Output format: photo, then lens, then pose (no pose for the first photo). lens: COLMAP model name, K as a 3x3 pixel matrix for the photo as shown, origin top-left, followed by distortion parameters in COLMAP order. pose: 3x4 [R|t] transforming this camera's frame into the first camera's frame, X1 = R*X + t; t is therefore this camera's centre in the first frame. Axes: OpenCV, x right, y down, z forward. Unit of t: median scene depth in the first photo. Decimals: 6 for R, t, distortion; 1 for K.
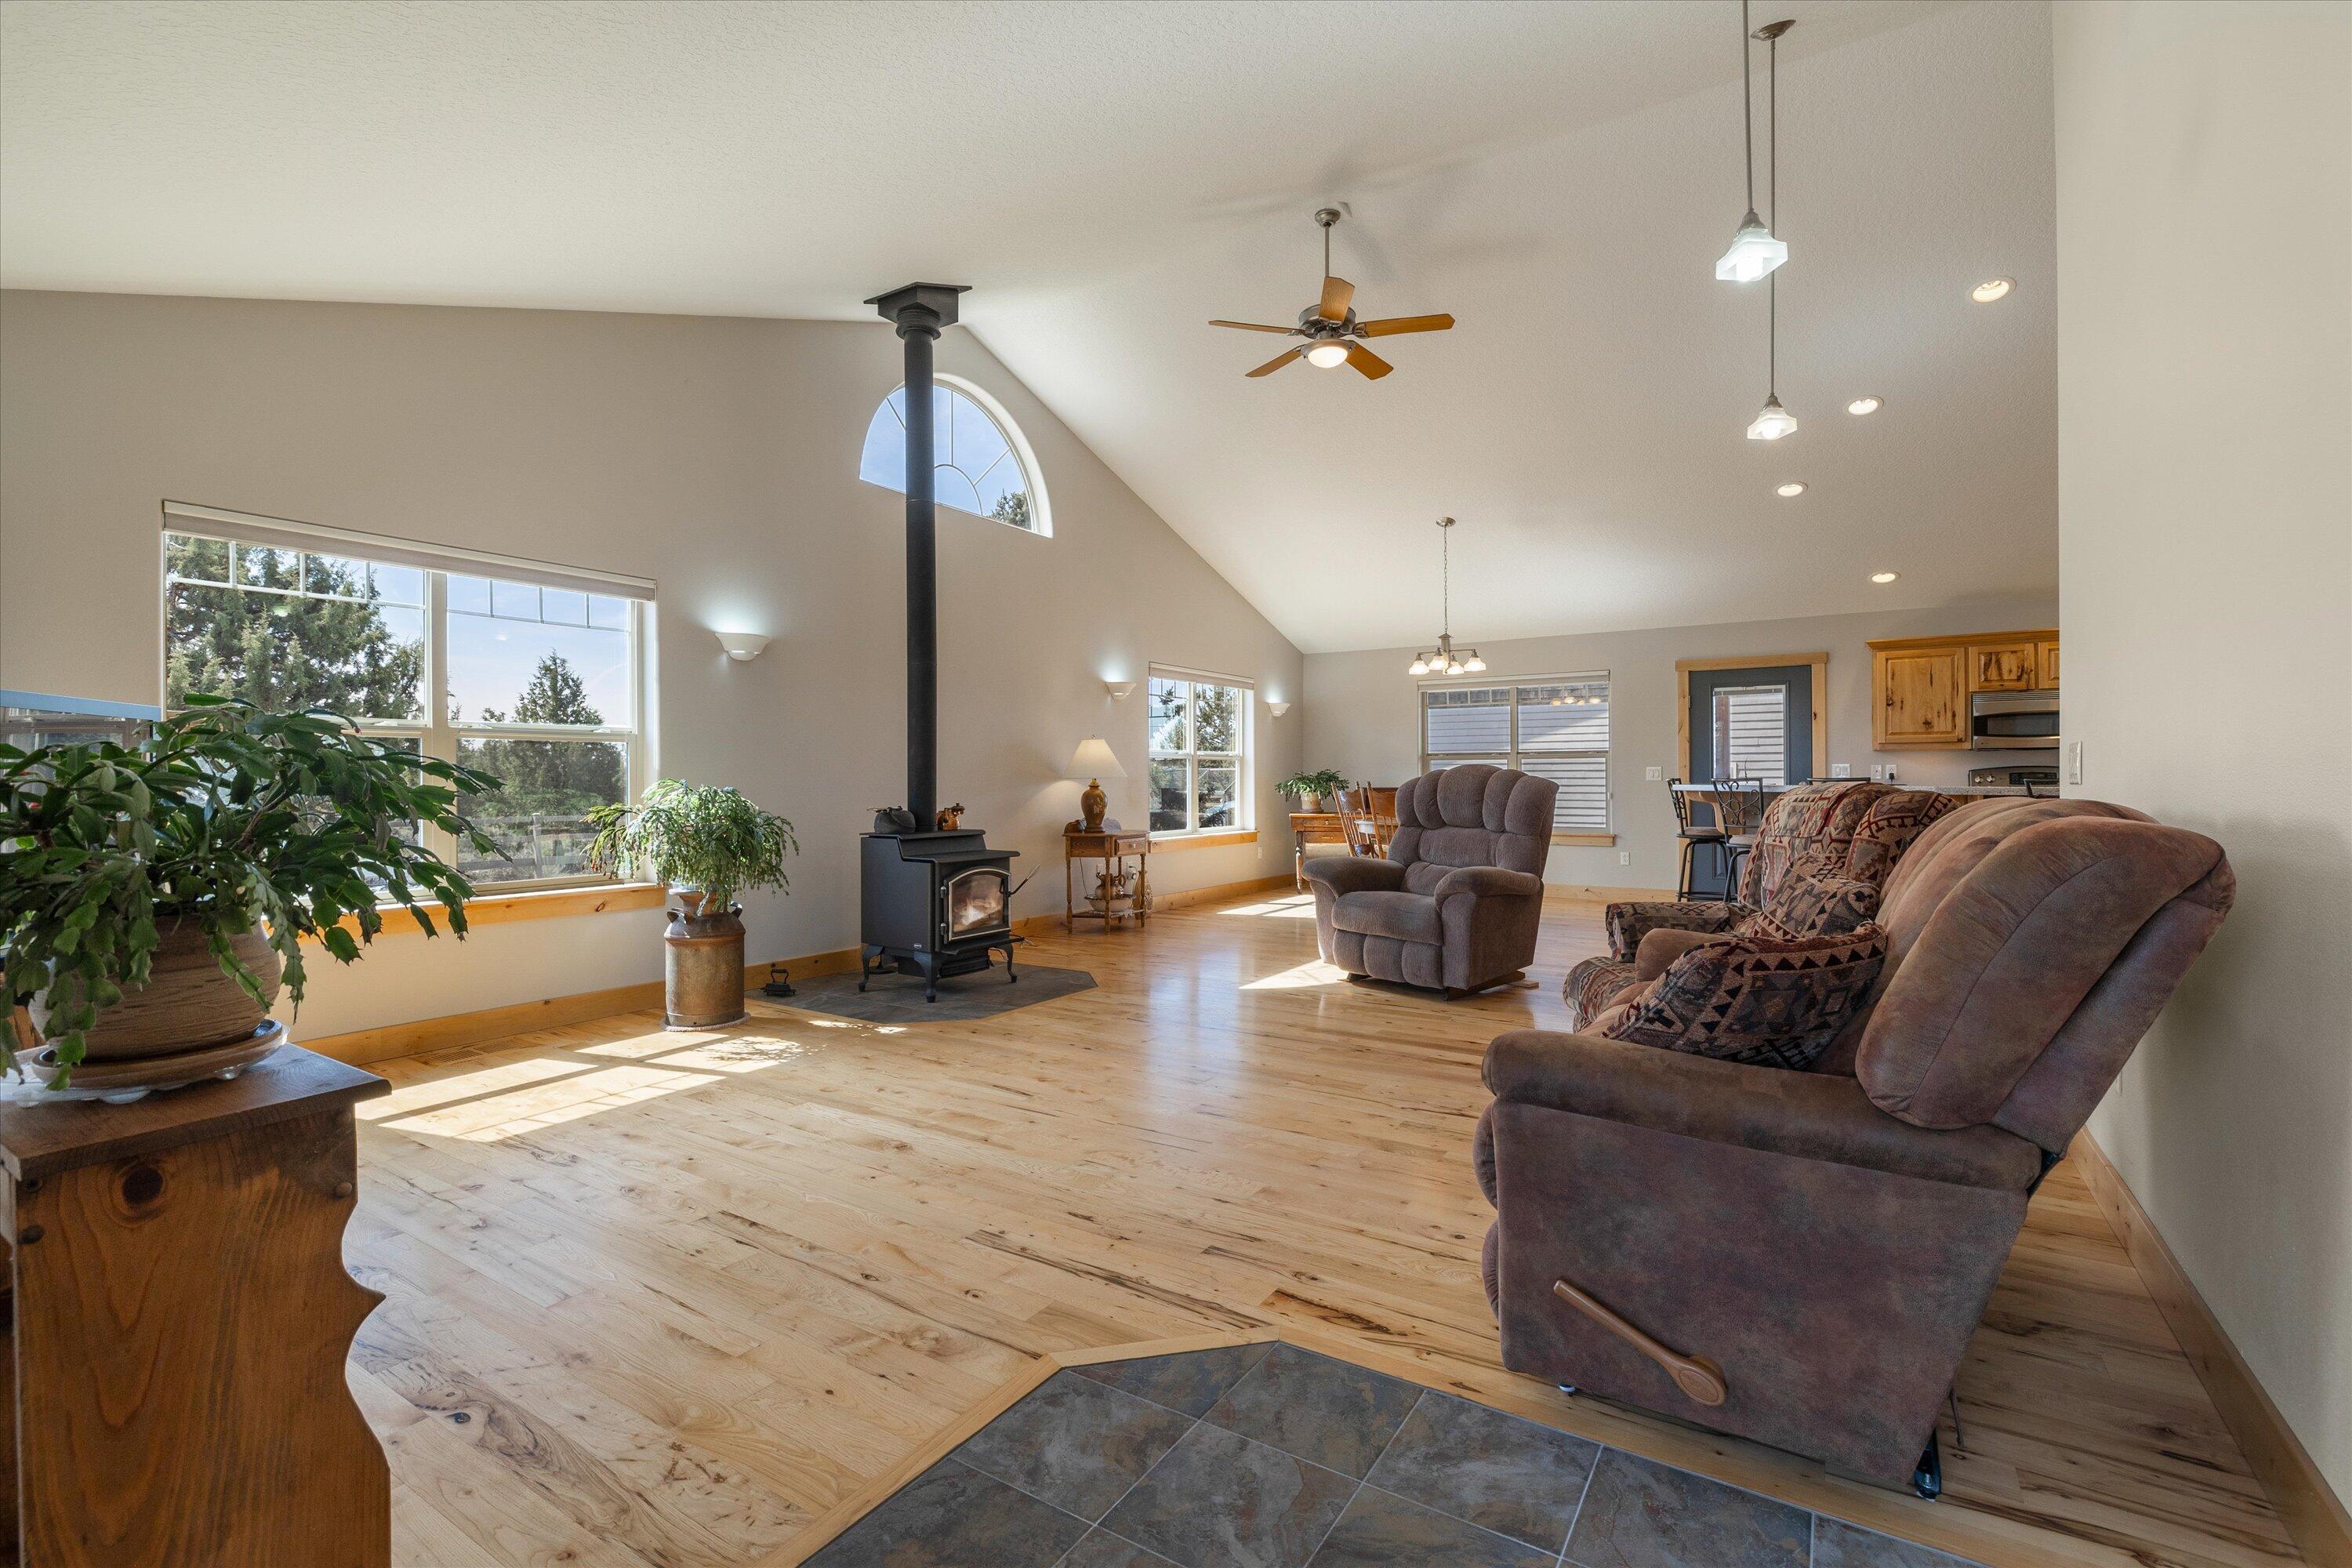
lens RADIAL K [[1053.0, 0, 1176.0], [0, 1053.0, 784.0], [0, 0, 1]] dist [-0.011001, 0.000068]
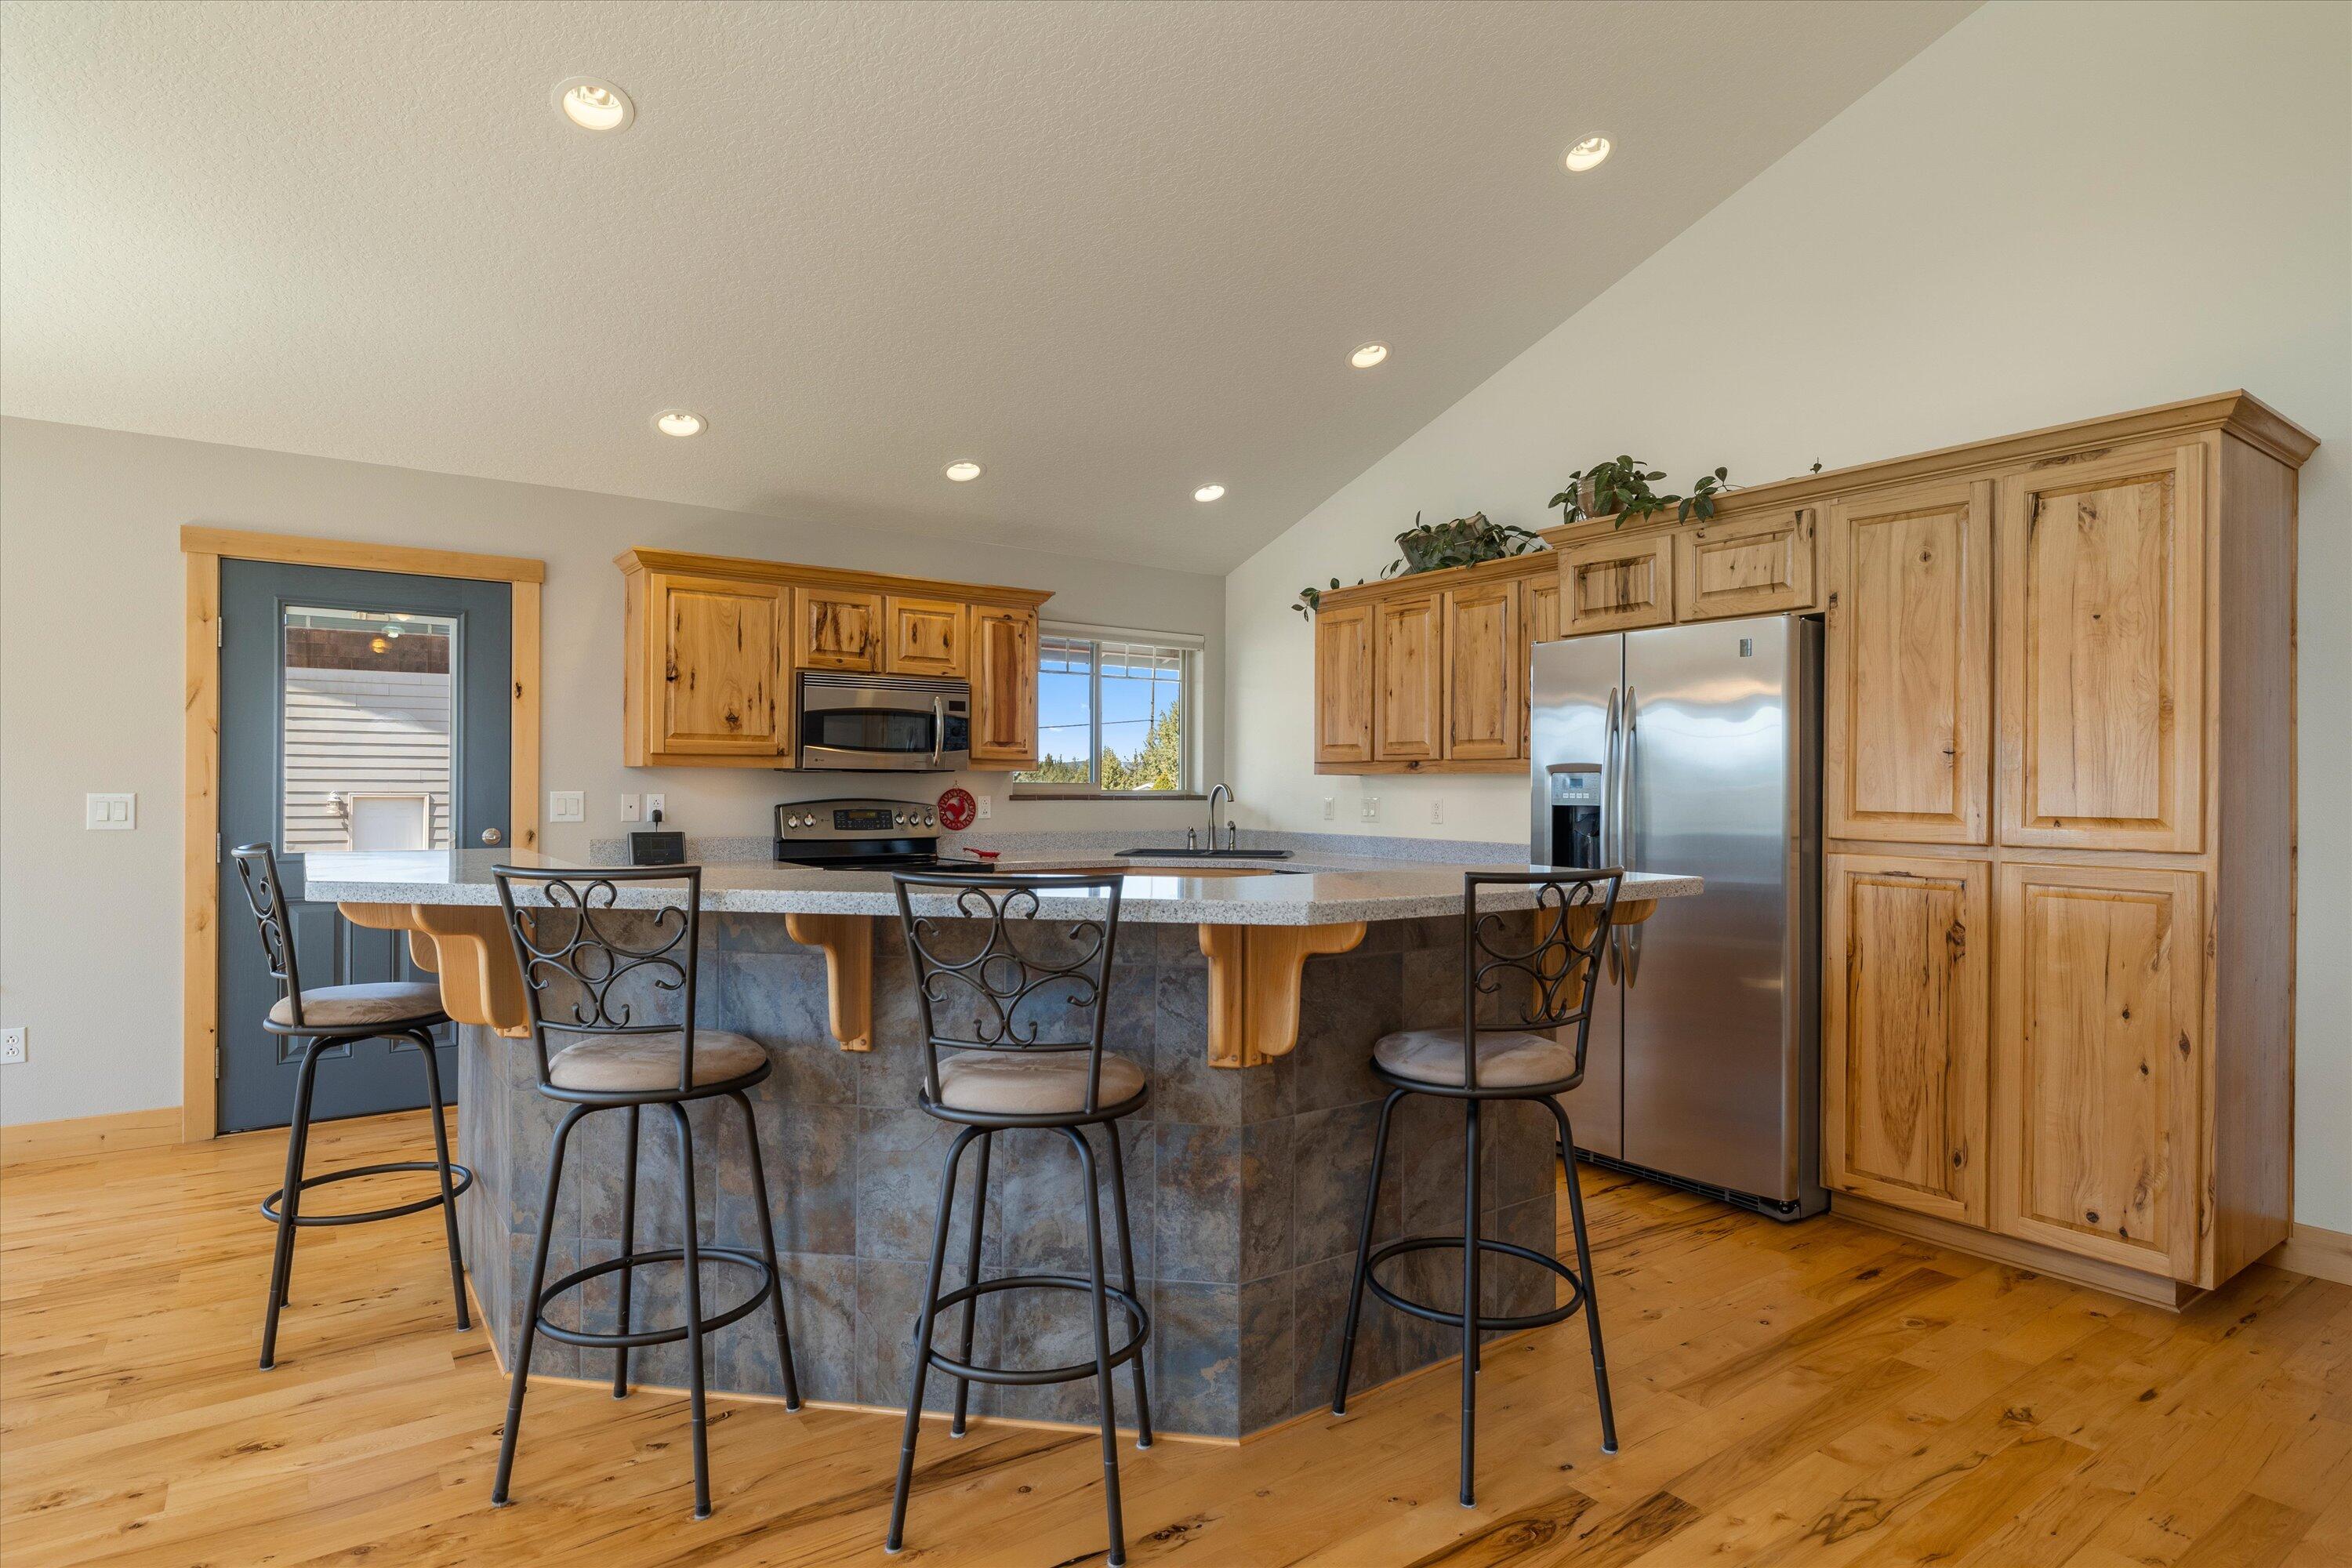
lens RADIAL K [[1247.8, 0, 1176.0], [0, 1247.8, 784.0], [0, 0, 1]] dist [-0.002200, -0.000172]
pose [[0.368105, 0.008404, 0.929746, 0.301710], [-0.002984, 0.999965, -0.007857, -0.029422], [-0.929779, 0.000118, 0.368117, 0.808453]]
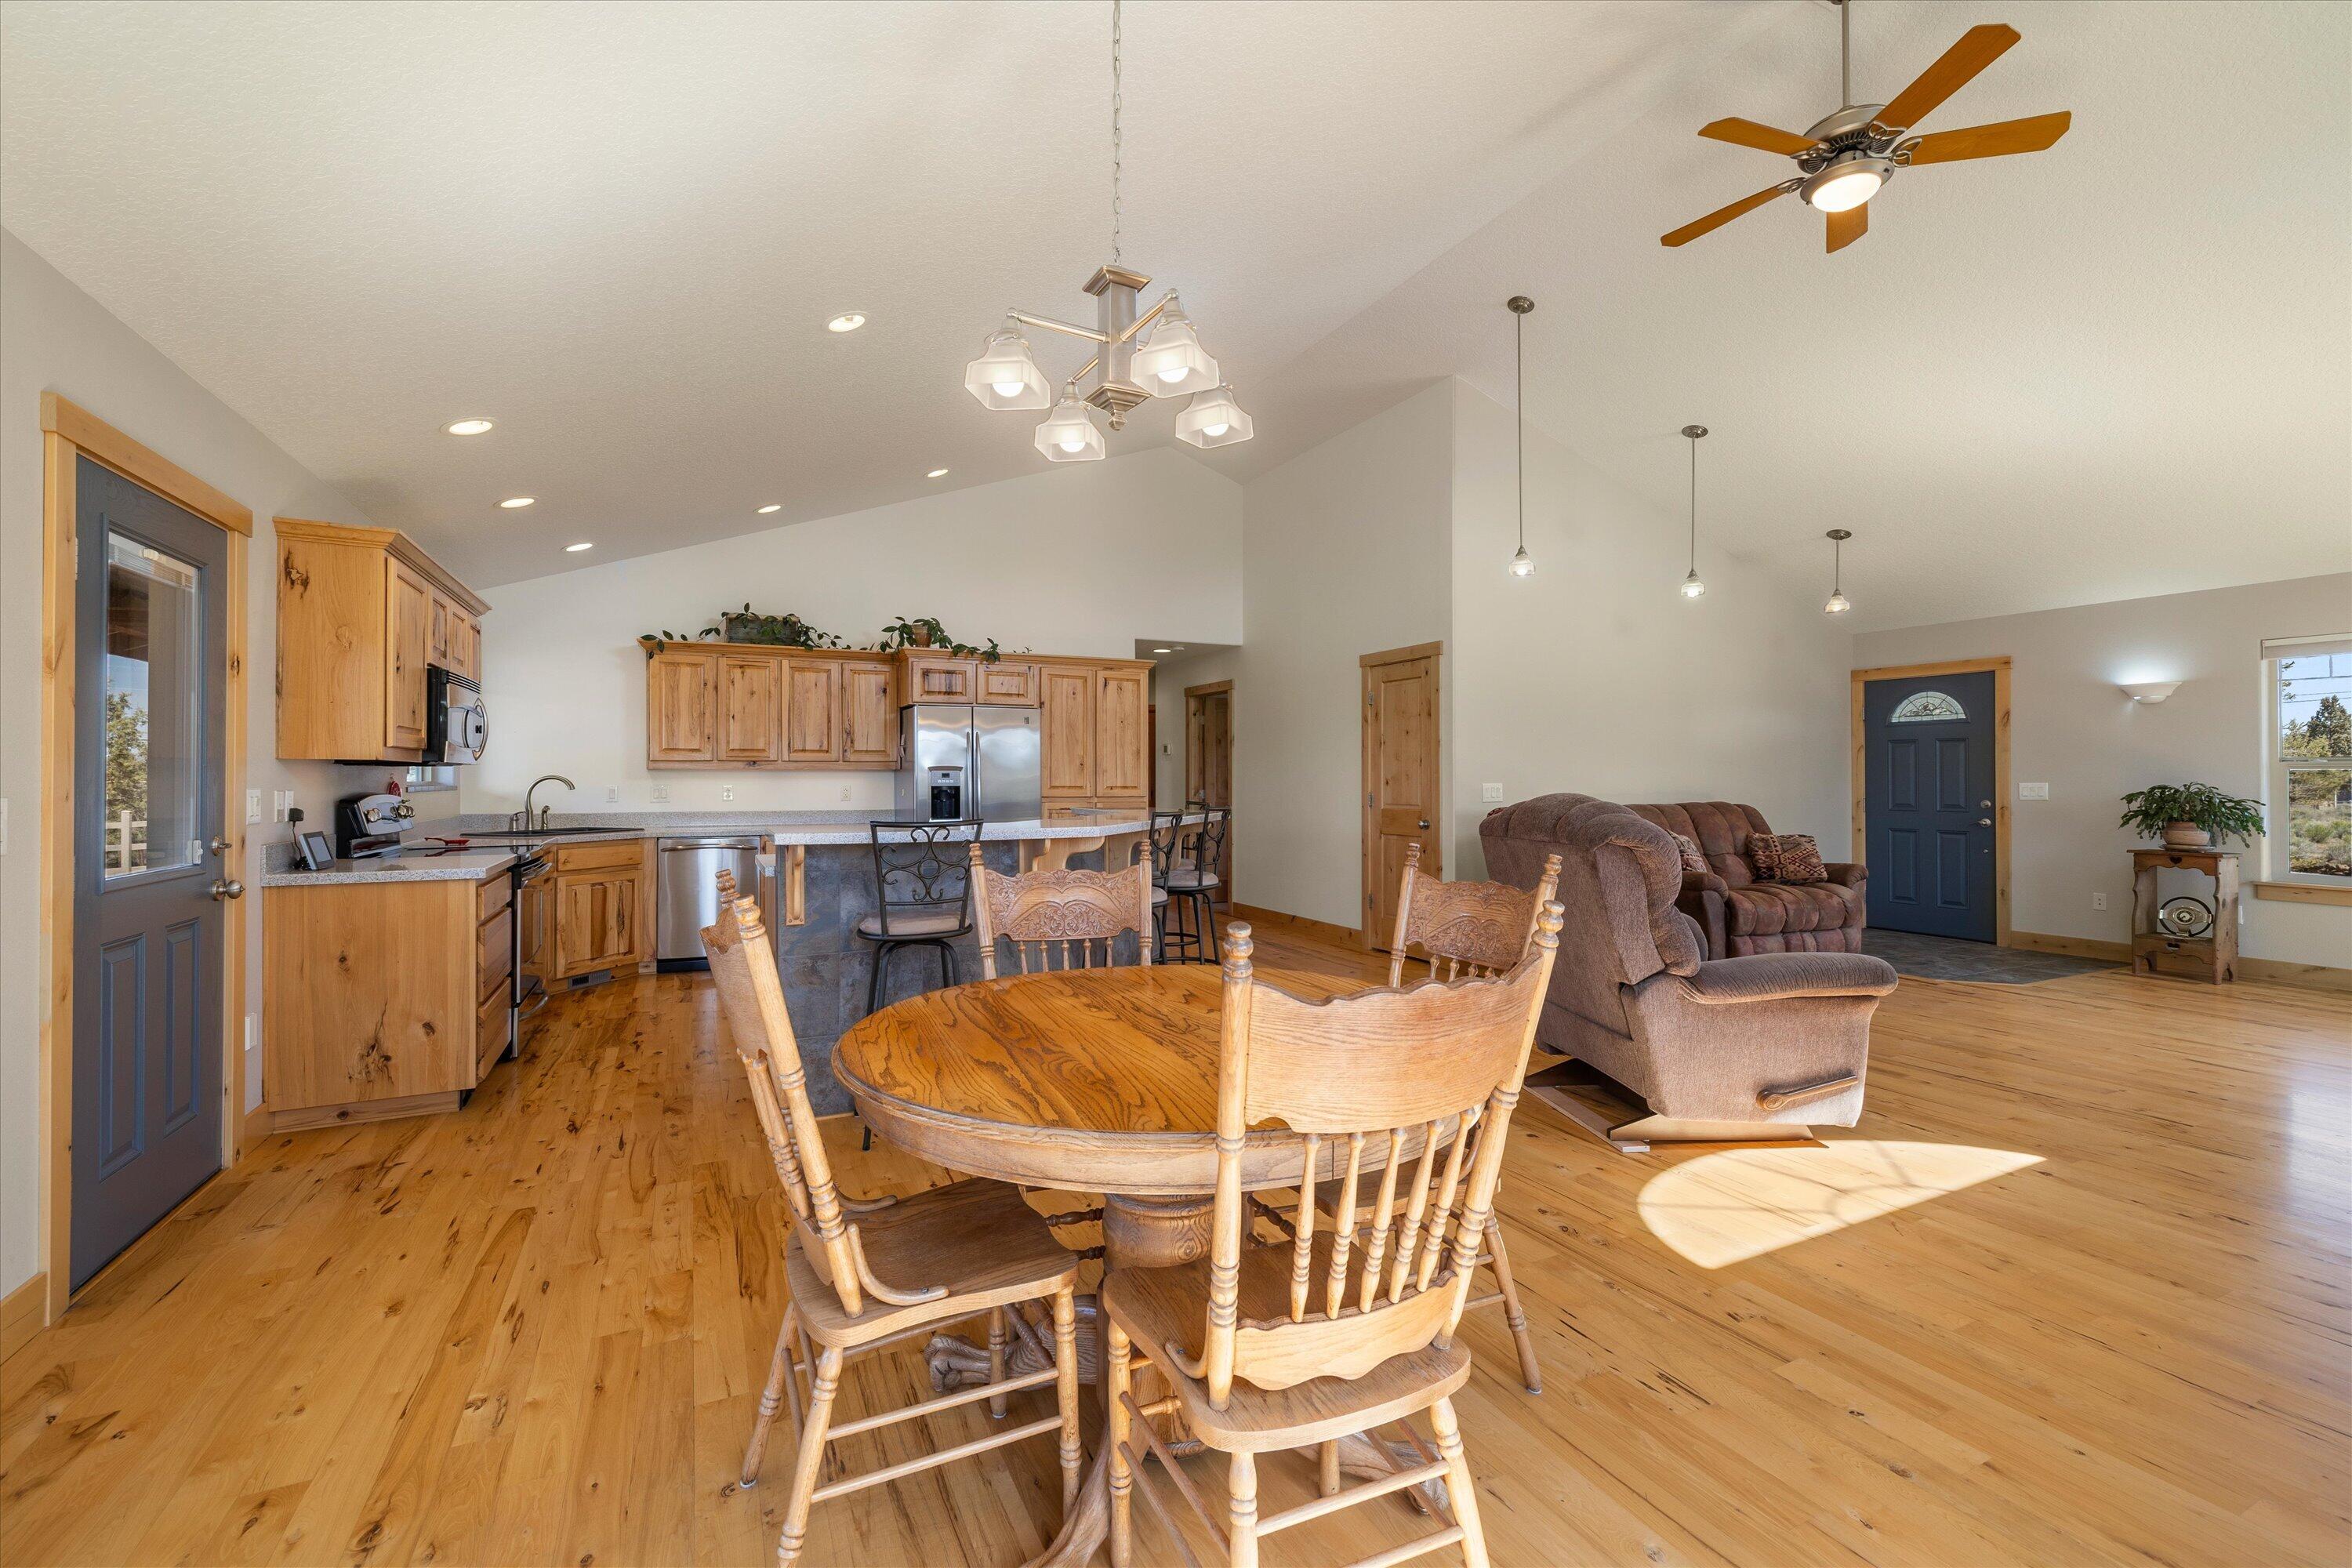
lens RADIAL K [[995.2, 0, 1181.1], [0, 995.2, 779.1], [0, 0, 1]] dist [0.000386, 0.000198]
pose [[-0.857012, 0.004297, 0.515278, 0.182874], [0.006546, 0.999975, 0.002548, -0.033254], [-0.515255, 0.005556, -0.857019, 1.795305]]
